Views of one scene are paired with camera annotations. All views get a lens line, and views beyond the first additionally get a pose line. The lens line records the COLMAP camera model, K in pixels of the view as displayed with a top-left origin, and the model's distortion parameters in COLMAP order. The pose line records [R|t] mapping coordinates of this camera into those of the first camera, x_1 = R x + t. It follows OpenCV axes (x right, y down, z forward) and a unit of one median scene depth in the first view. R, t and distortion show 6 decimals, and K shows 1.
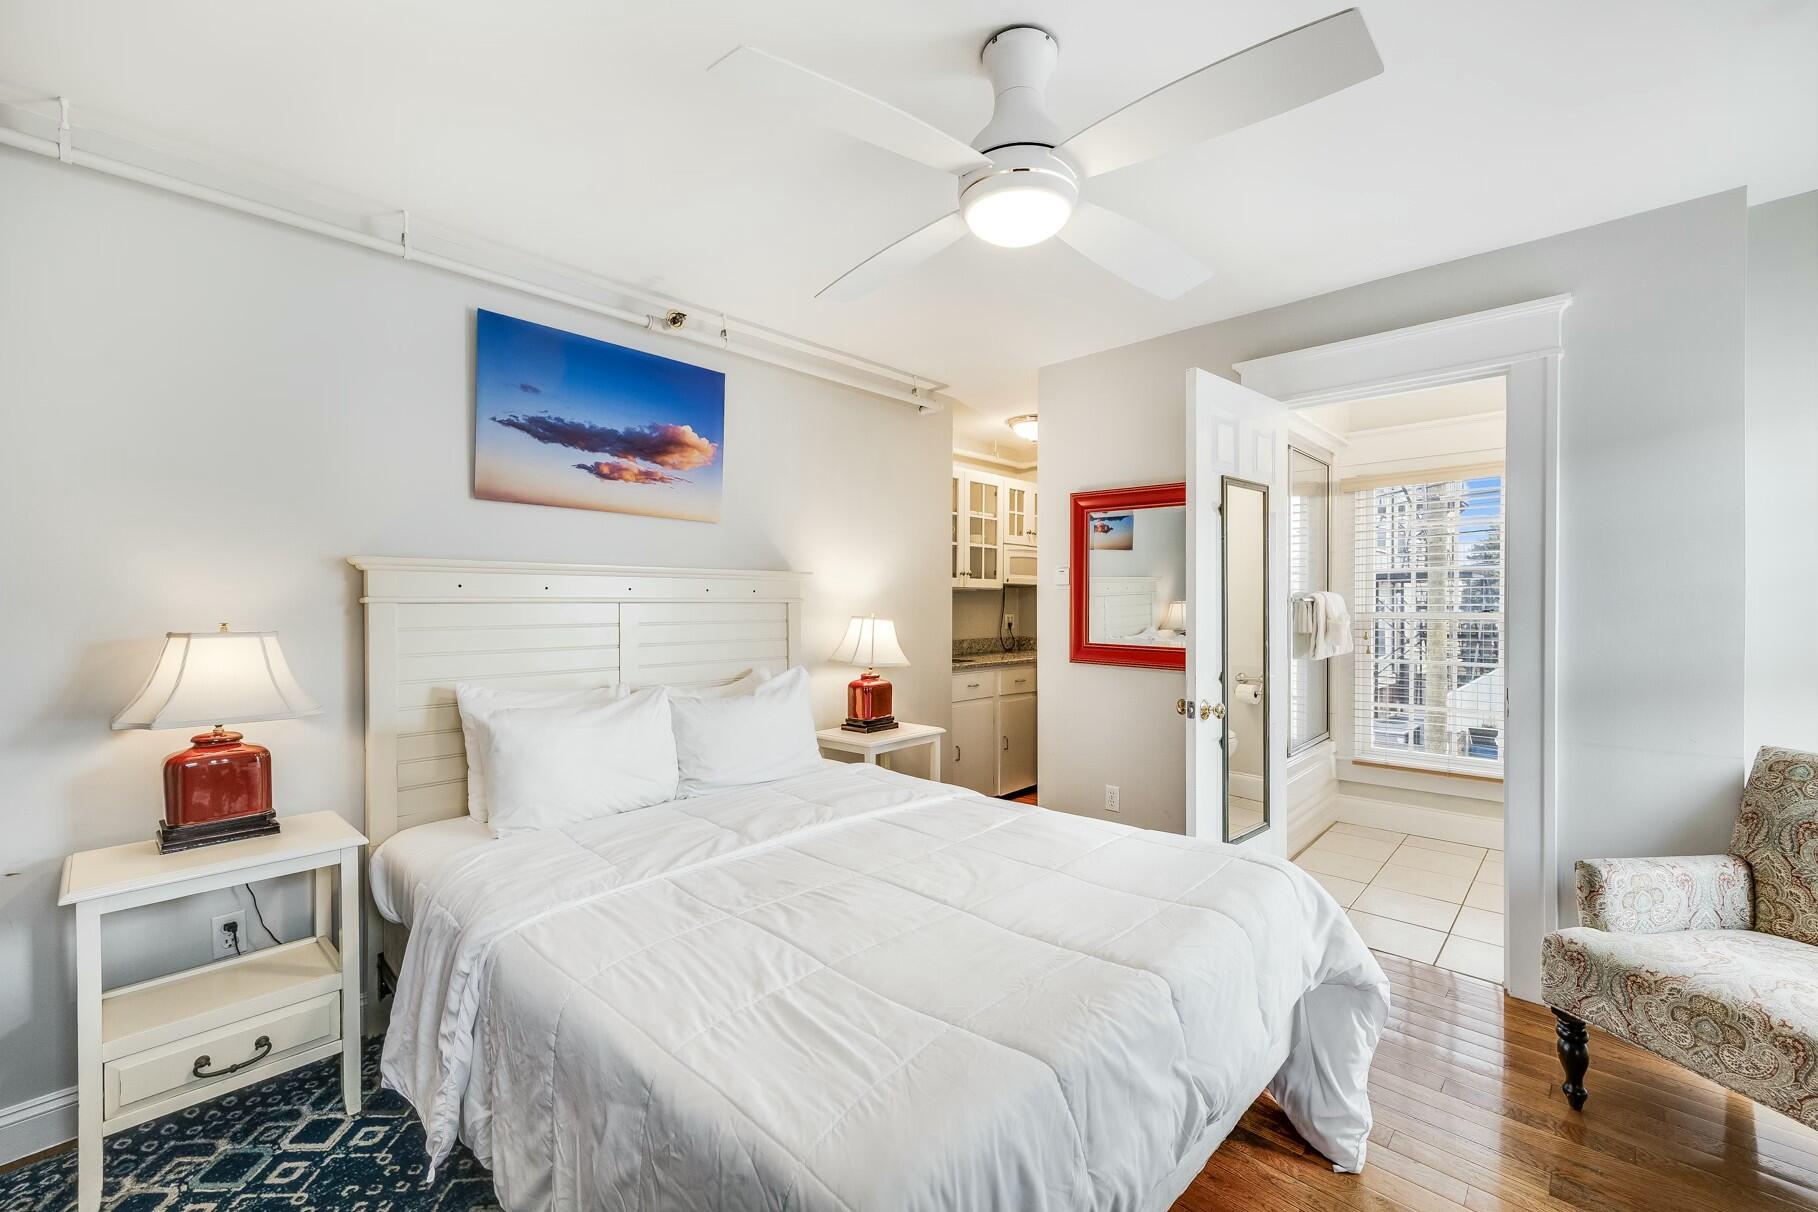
lens RADIAL K [[748.1, 0, 909.0], [0, 748.1, 606.0], [0, 0, 1]] dist [-0.001280, -0.000318]
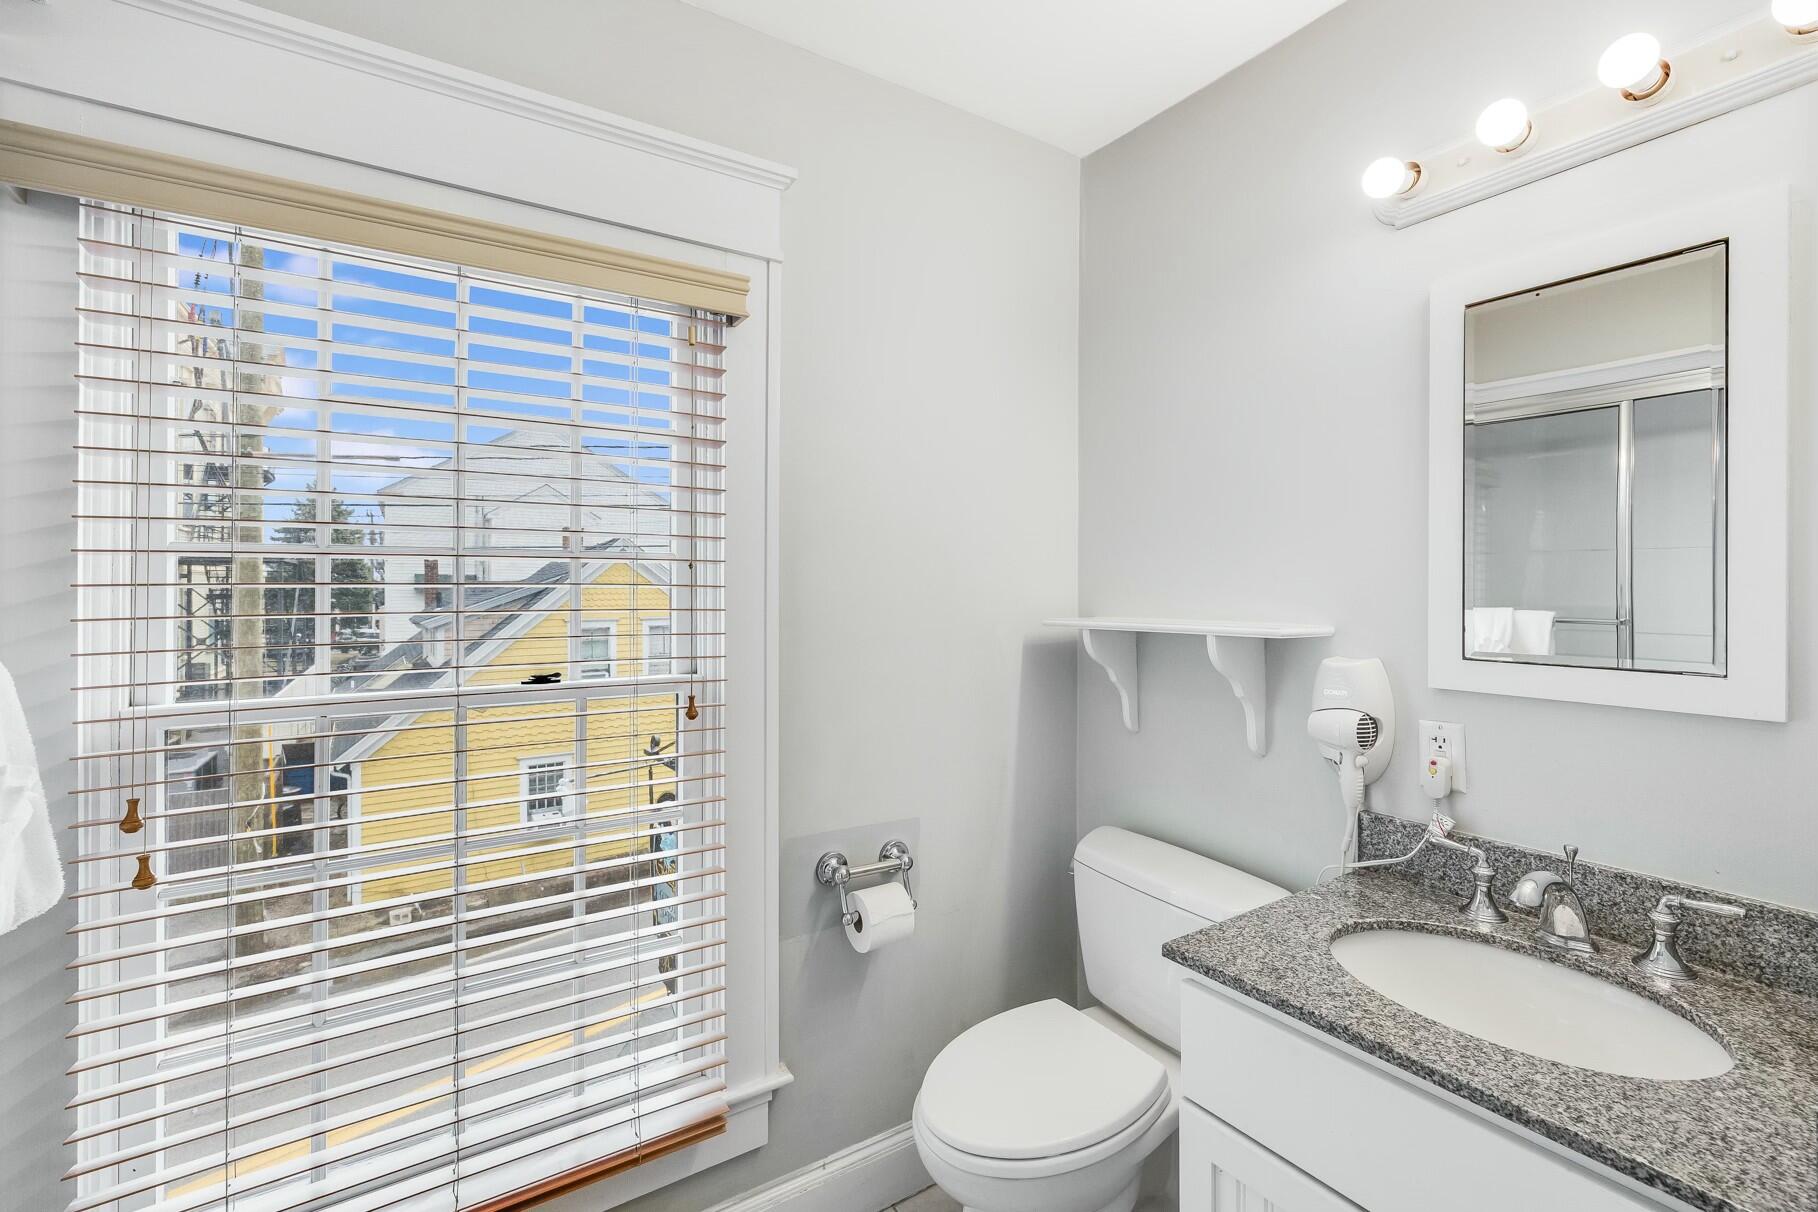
lens RADIAL K [[790.4, 0, 909.0], [0, 790.4, 606.0], [0, 0, 1]] dist [-0.000328, -0.000042]
pose [[0.249714, -0.009035, 0.968277, 0.417914], [0.003652, 0.999958, 0.008389, -0.025027], [-0.968313, 0.001441, 0.249737, 0.678422]]
